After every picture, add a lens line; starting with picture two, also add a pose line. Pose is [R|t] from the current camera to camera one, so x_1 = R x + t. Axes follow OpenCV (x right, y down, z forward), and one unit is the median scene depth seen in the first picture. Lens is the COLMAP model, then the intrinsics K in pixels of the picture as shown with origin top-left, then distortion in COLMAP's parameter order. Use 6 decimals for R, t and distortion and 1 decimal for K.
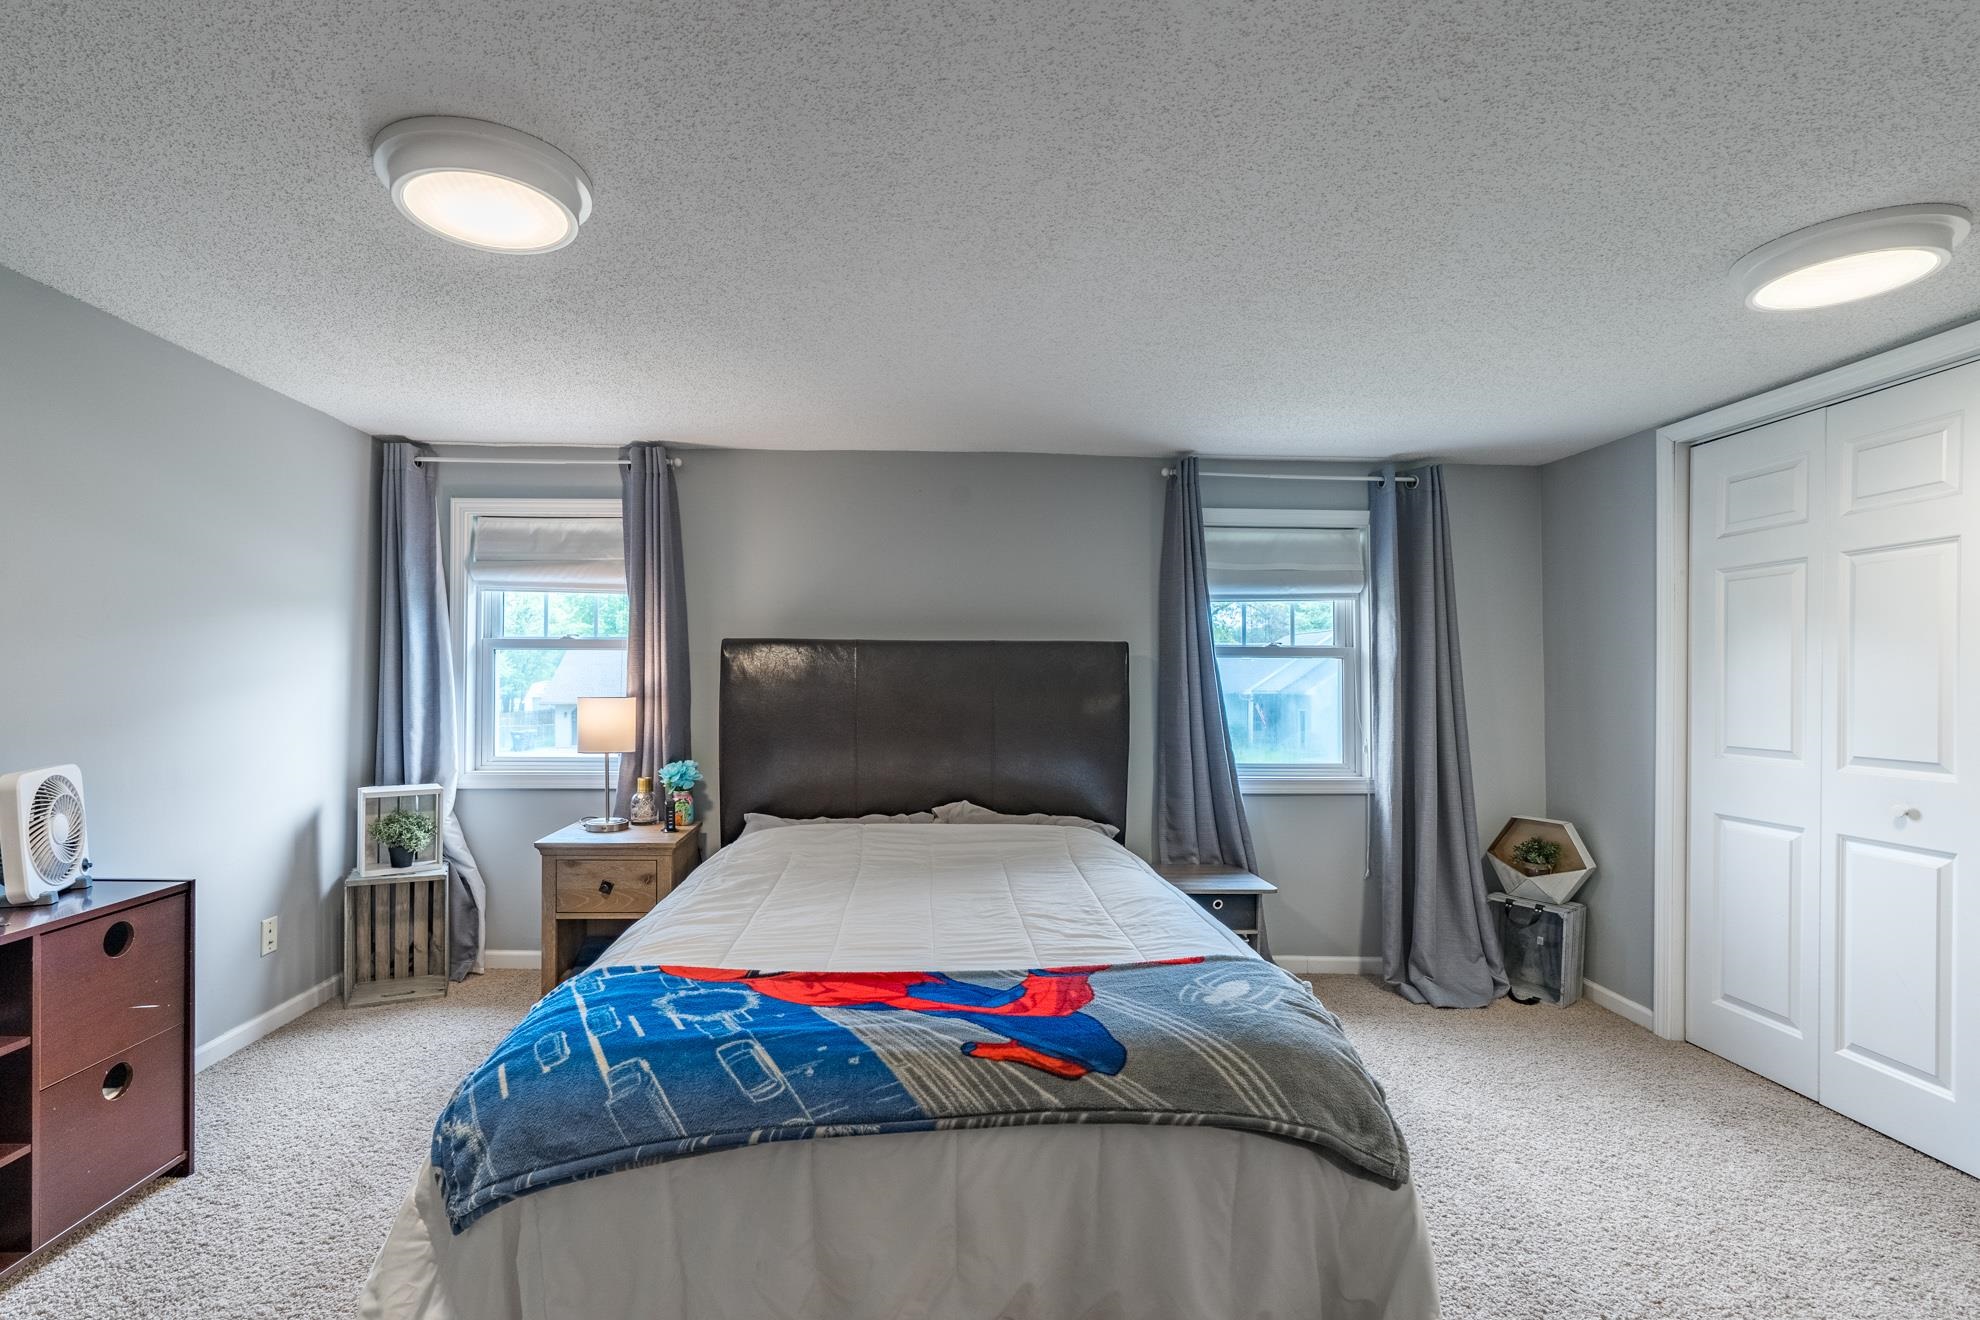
lens RADIAL K [[914.3, 0, 940.1], [0, 914.3, 681.7], [0, 0, 1]] dist [-0.011543, 0.000069]
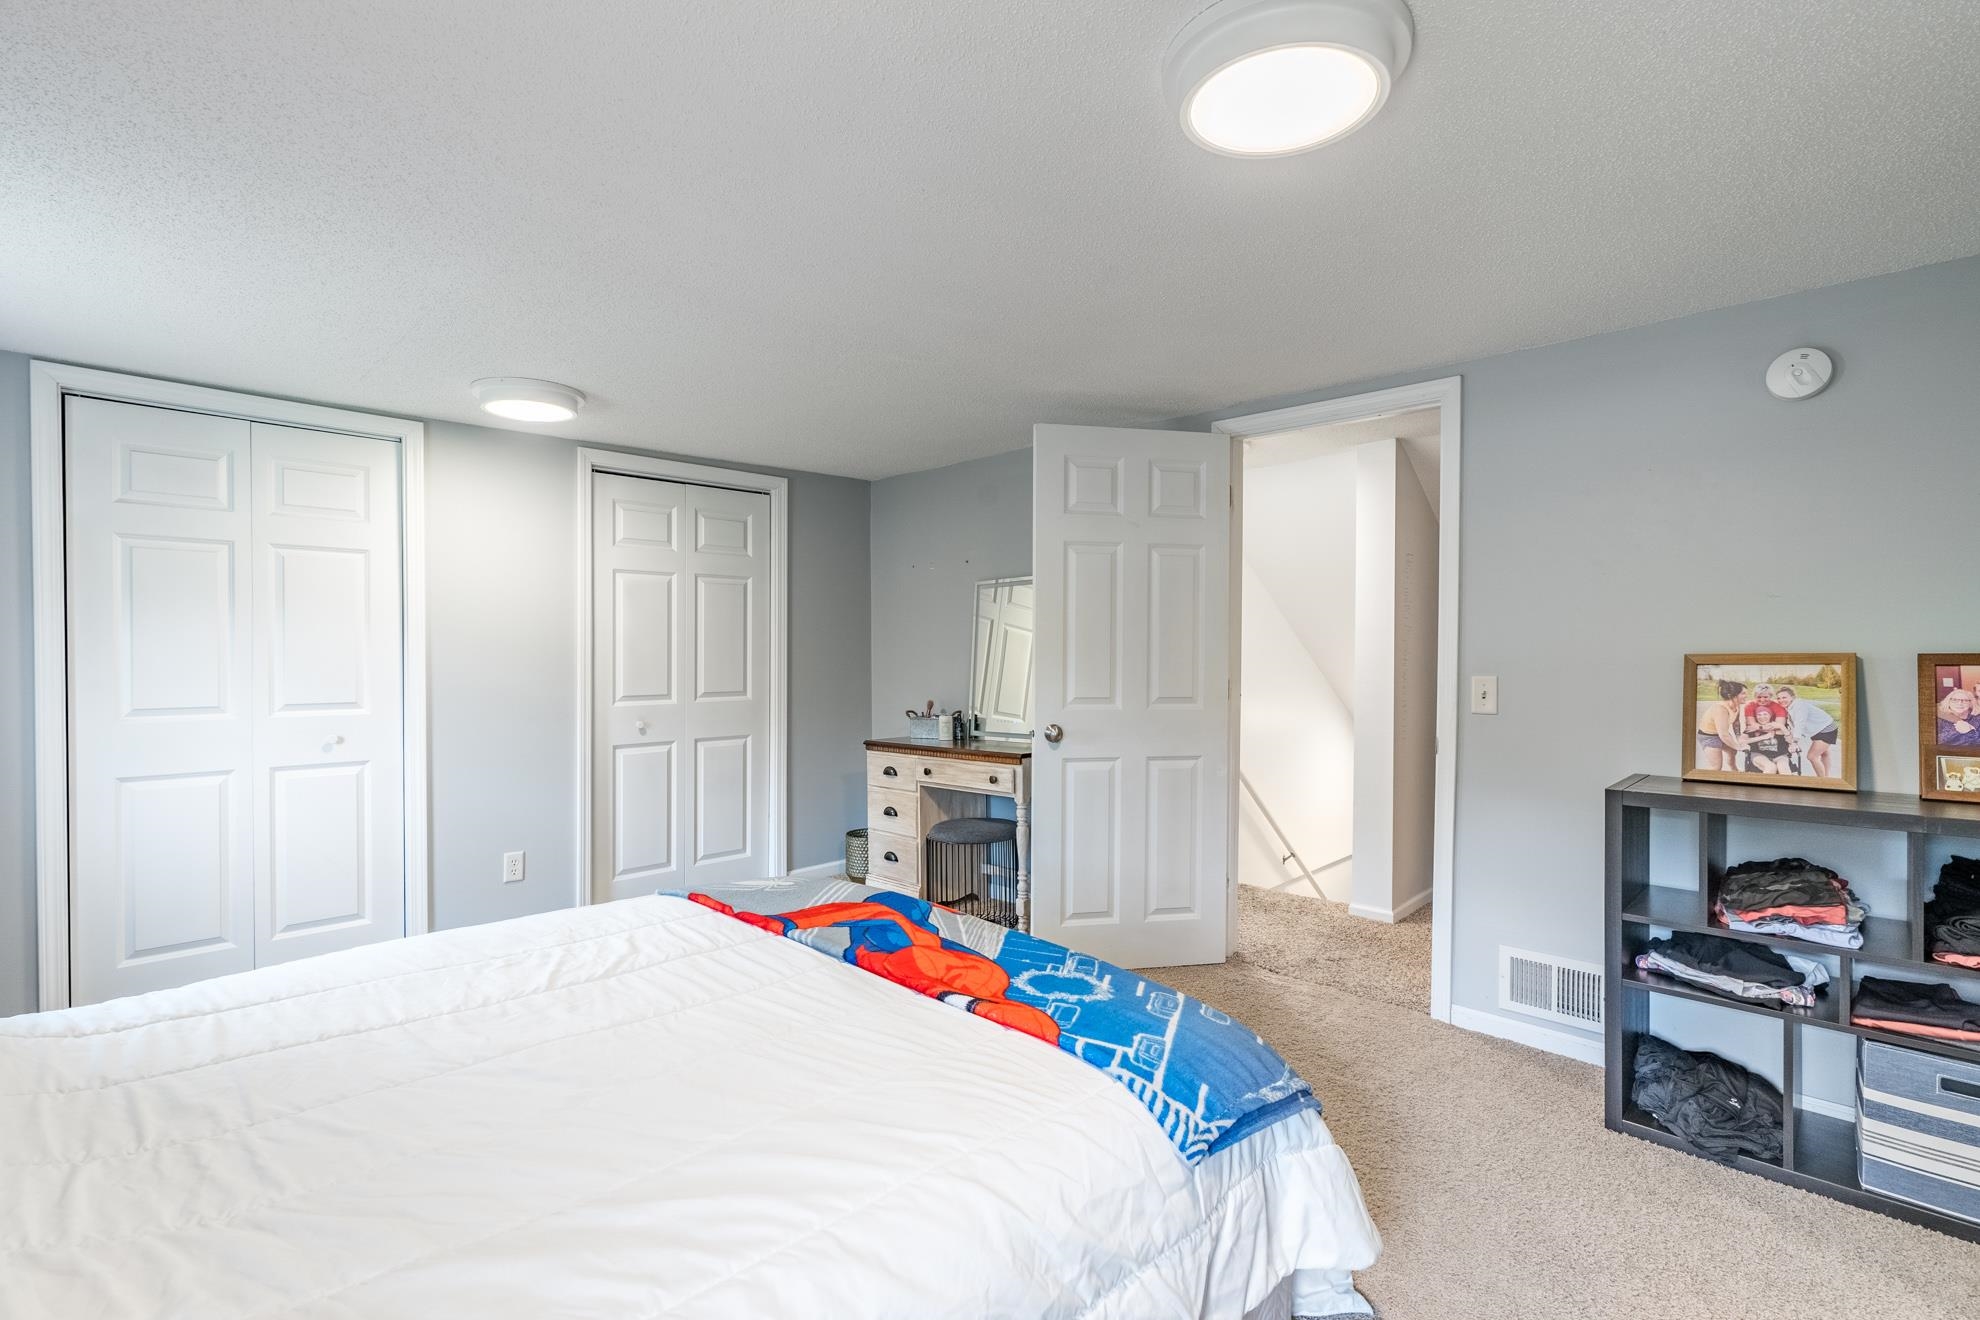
lens RADIAL K [[891.3, 0, 989.0], [0, 891.3, 654.0], [0, 0, 1]] dist [-0.015590, 0.000152]
pose [[-0.698814, -0.013172, 0.715182, -0.842008], [-0.009117, 0.999913, 0.009507, -0.015035], [-0.715245, 0.000123, -0.698874, 1.651680]]
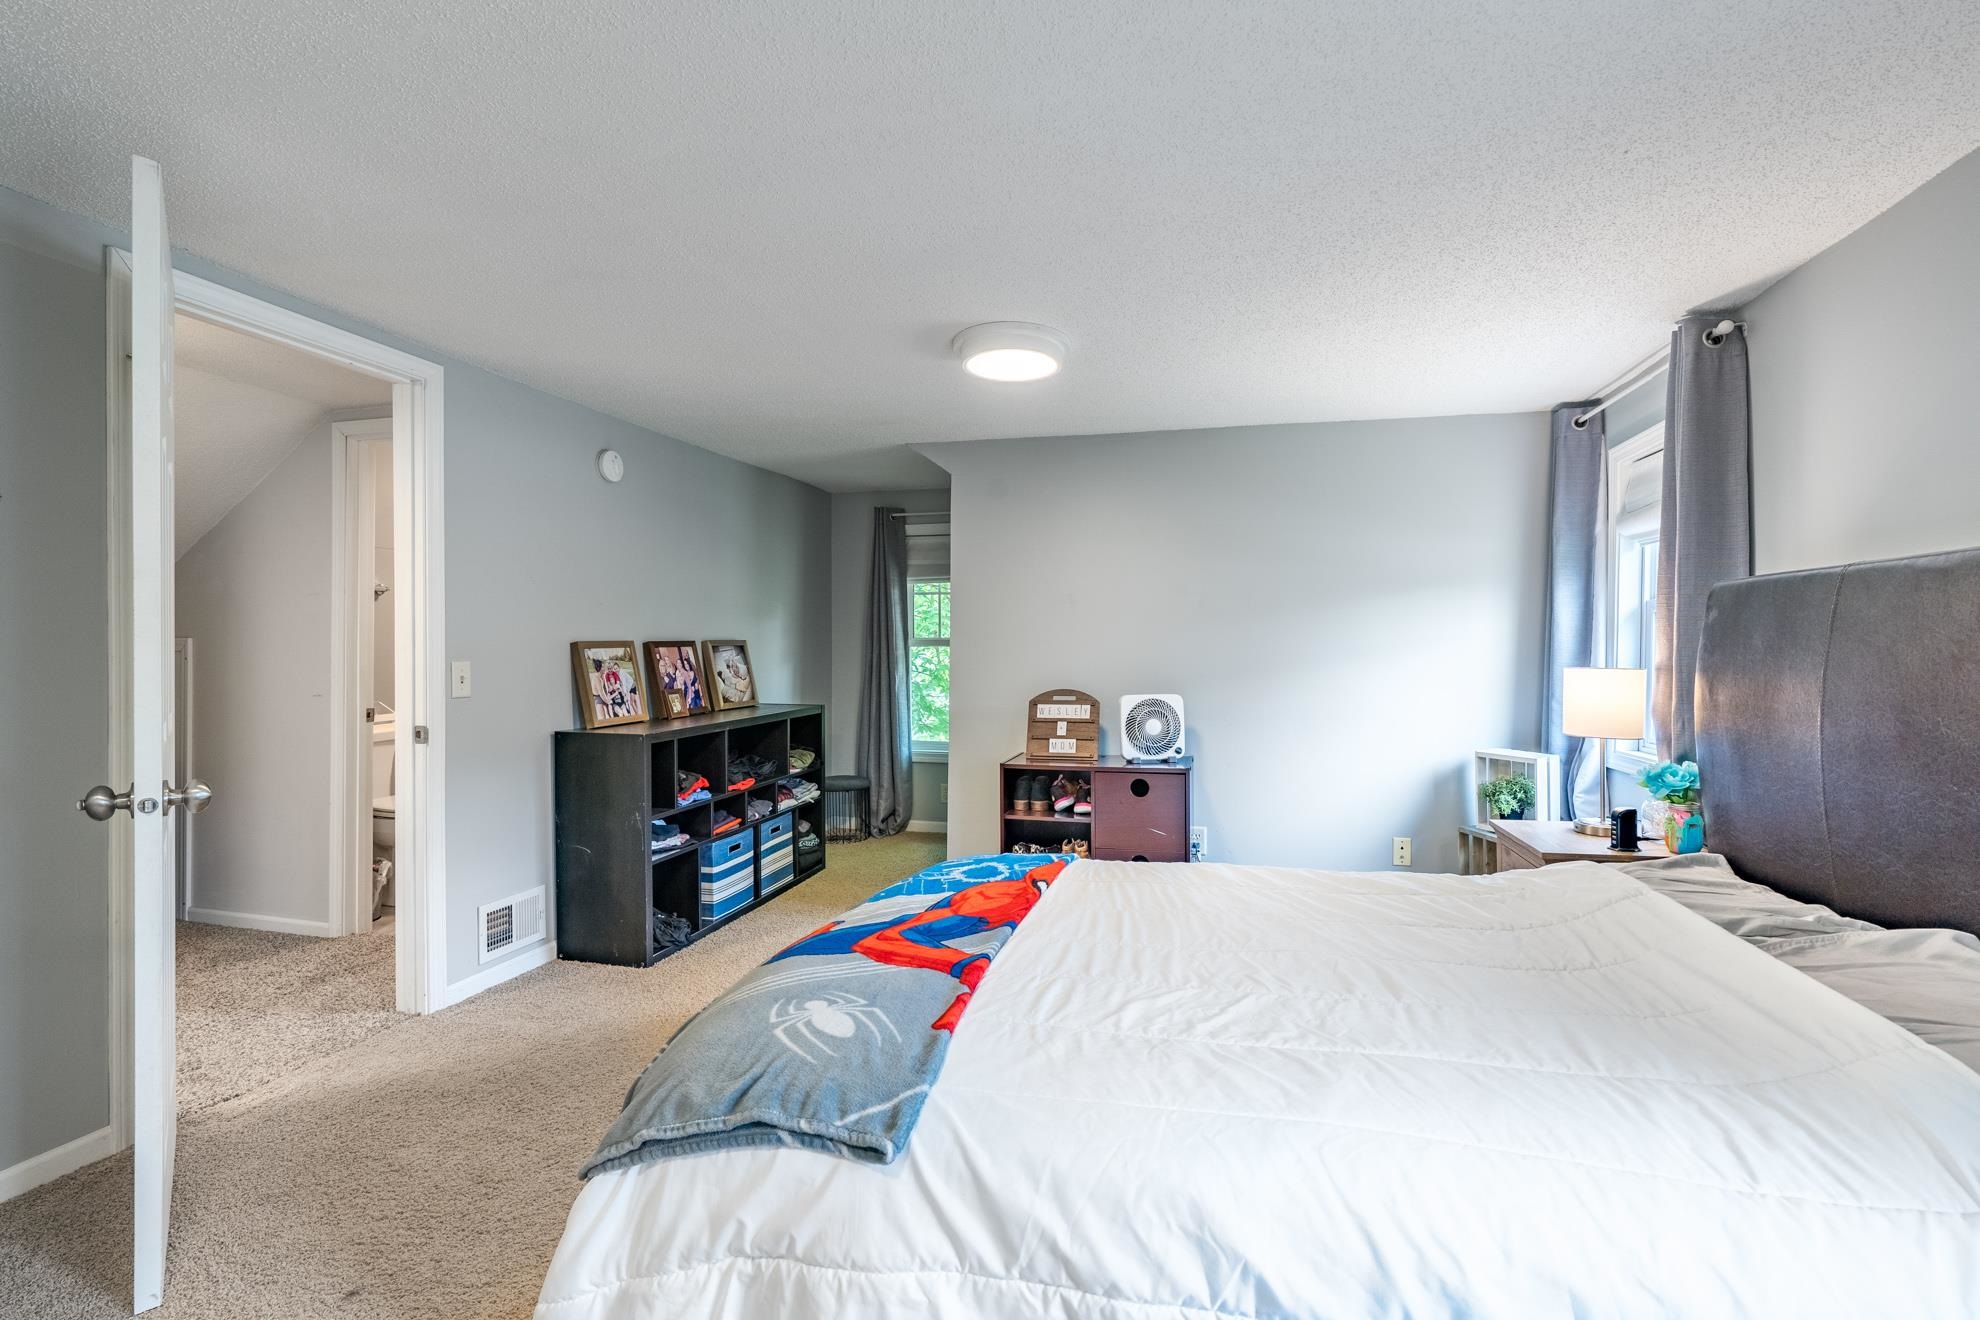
lens RADIAL K [[891.3, 0, 989.0], [0, 891.3, 654.0], [0, 0, 1]] dist [-0.015590, 0.000152]
pose [[-0.281361, -0.000932, -0.959602, 1.020965], [-0.004165, 0.999991, 0.000249, 0.012354], [0.959593, 0.004066, -0.281362, 1.335061]]
